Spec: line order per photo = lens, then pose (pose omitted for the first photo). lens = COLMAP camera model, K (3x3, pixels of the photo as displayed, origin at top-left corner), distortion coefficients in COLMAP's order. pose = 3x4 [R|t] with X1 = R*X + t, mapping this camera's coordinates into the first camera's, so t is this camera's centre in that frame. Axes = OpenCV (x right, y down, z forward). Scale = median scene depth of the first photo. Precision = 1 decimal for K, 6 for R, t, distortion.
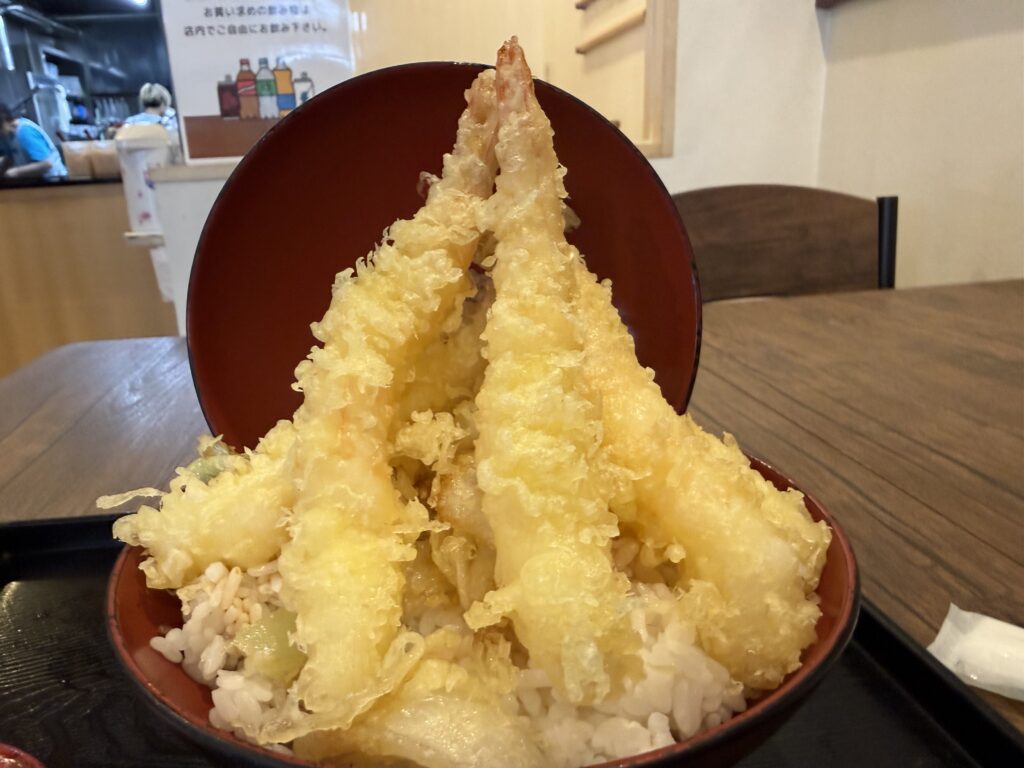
lens RADIAL K [[733.3, 0, 463.7], [0, 733.3, 371.8], [0, 0, 1]] dist [0.046561, -0.013892]
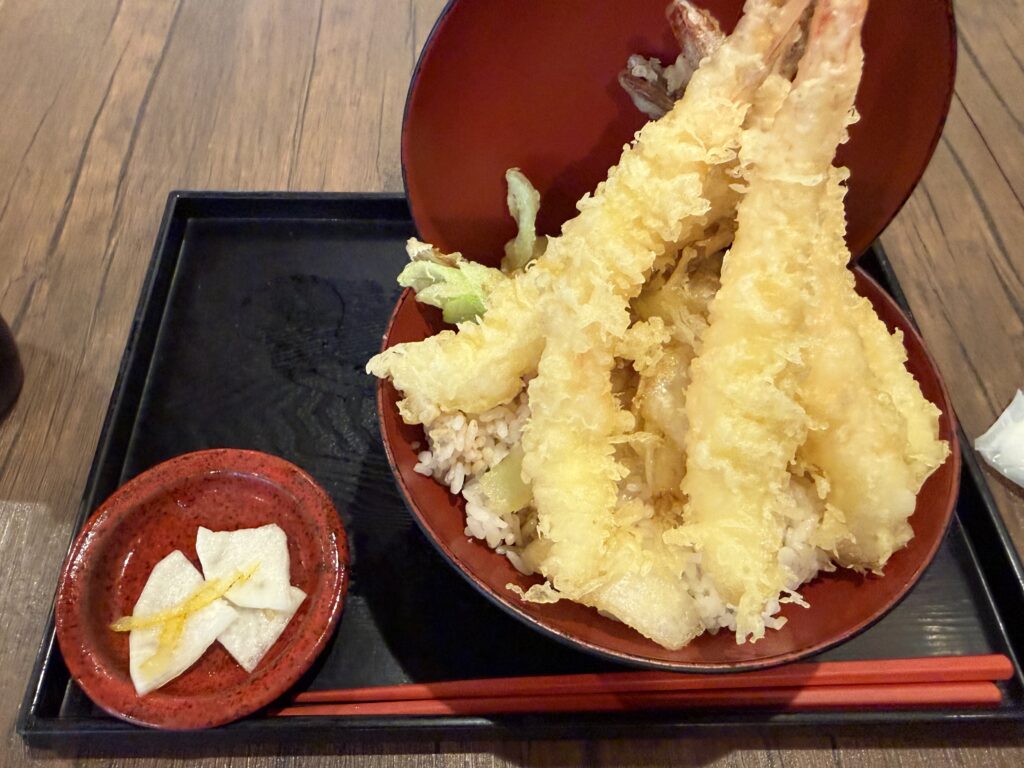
lens RADIAL K [[733.3, 0, 505.3], [0, 733.3, 395.0], [0, 0, 1]] dist [0.046561, -0.013892]
pose [[0.991794, 0.126693, 0.017133, -0.285866], [-0.108927, 0.767250, 0.632030, -0.588399], [0.066929, -0.628710, 0.774755, 0.050067]]
